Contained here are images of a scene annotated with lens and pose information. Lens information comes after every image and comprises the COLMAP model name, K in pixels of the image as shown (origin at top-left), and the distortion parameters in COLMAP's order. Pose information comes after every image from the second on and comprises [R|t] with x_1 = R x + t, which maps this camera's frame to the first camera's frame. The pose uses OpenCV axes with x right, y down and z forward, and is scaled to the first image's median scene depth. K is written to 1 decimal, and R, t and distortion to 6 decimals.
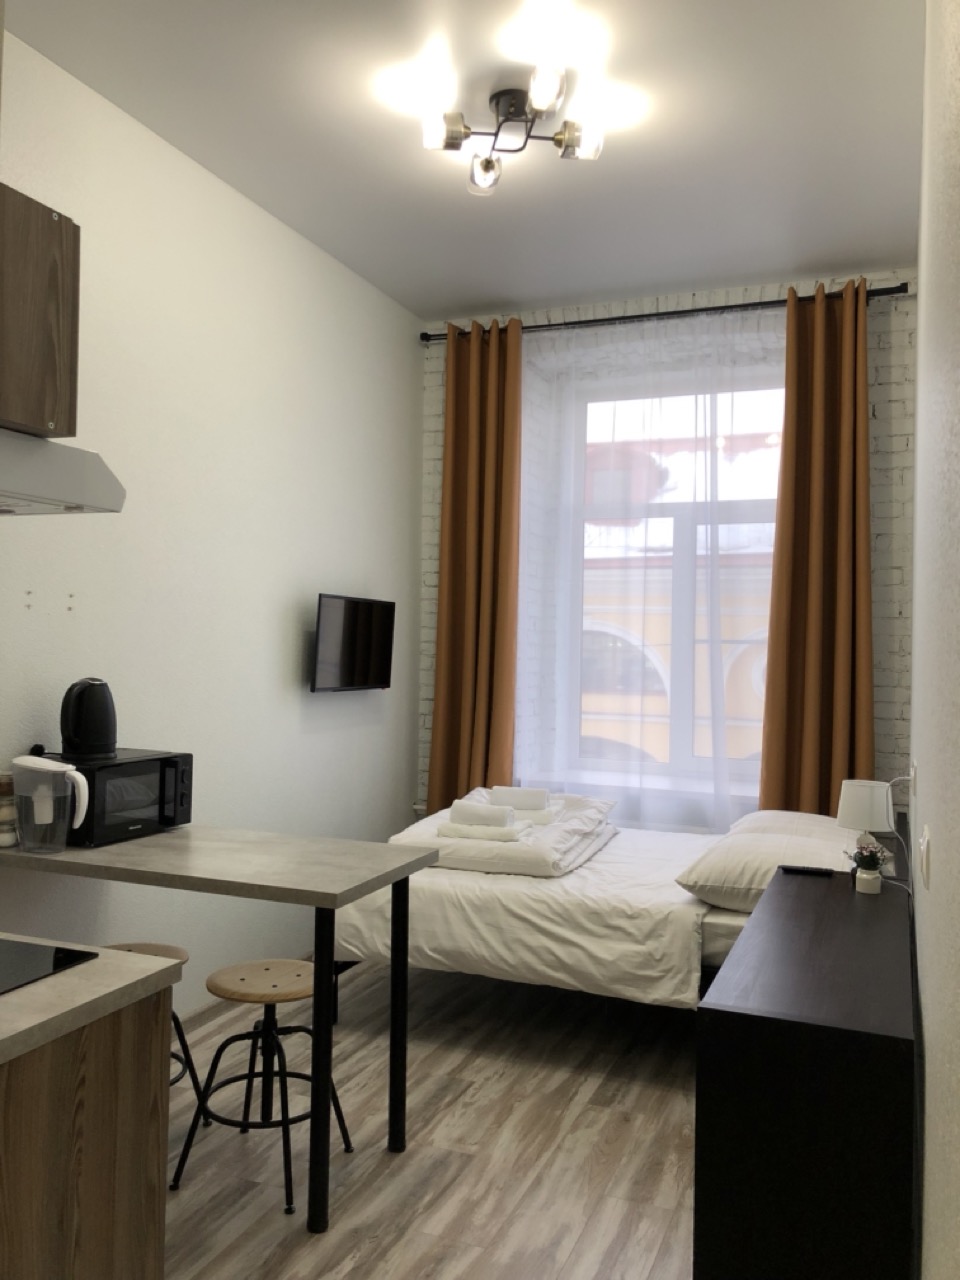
lens RADIAL K [[1050.8, 0, 480.0], [0, 1050.8, 637.4], [0, 0, 1]] dist [0.004285, 0.001225]
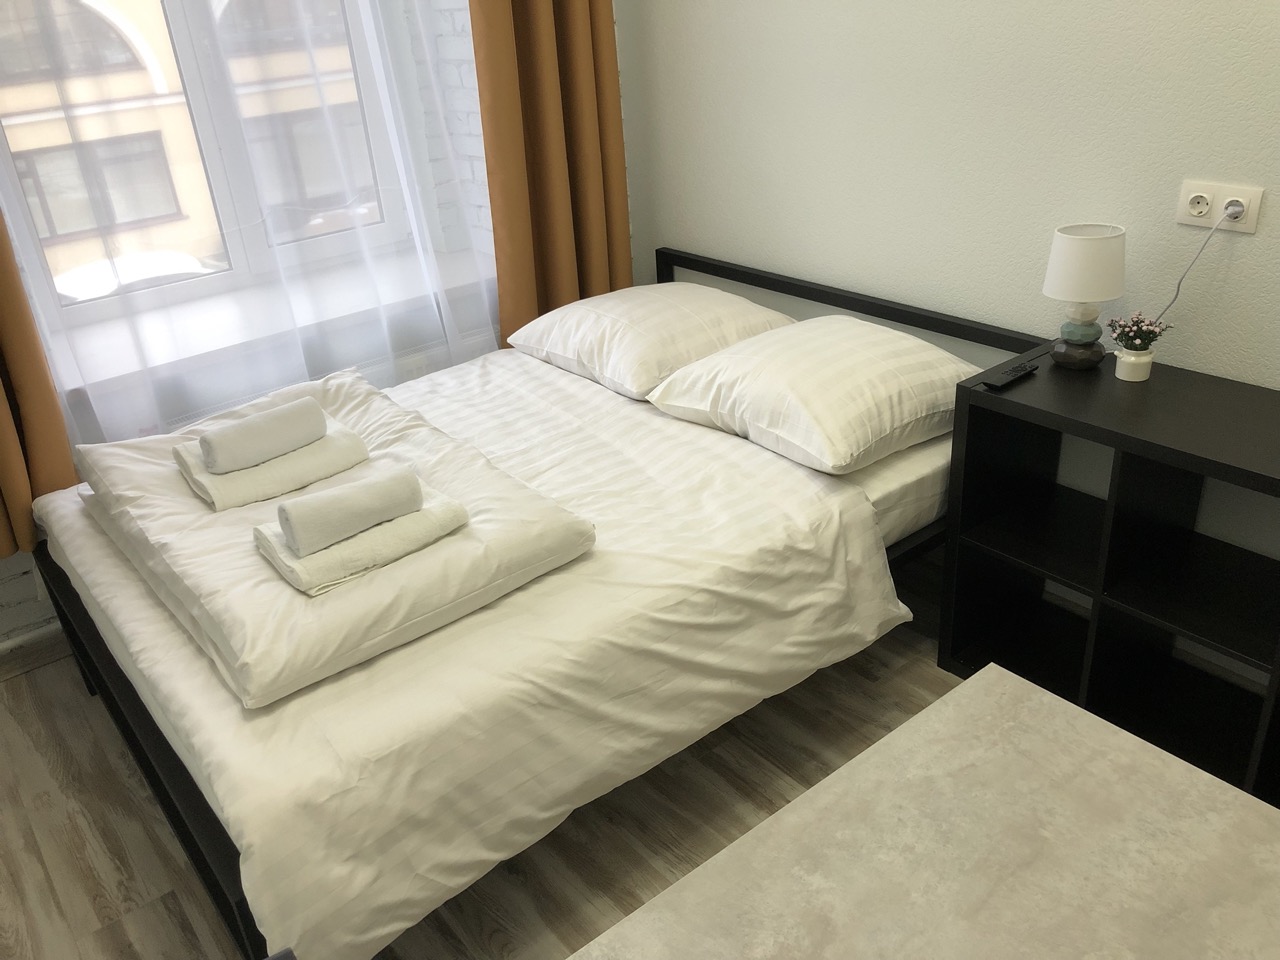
lens RADIAL K [[1050.8, 0, 640.5], [0, 1050.8, 481.4], [0, 0, 1]] dist [0.004285, 0.001225]
pose [[0.490147, -0.443927, 0.750123, -0.450628], [0.072093, 0.878287, 0.472668, -0.078673], [-0.868653, -0.177598, 0.462494, 1.096904]]
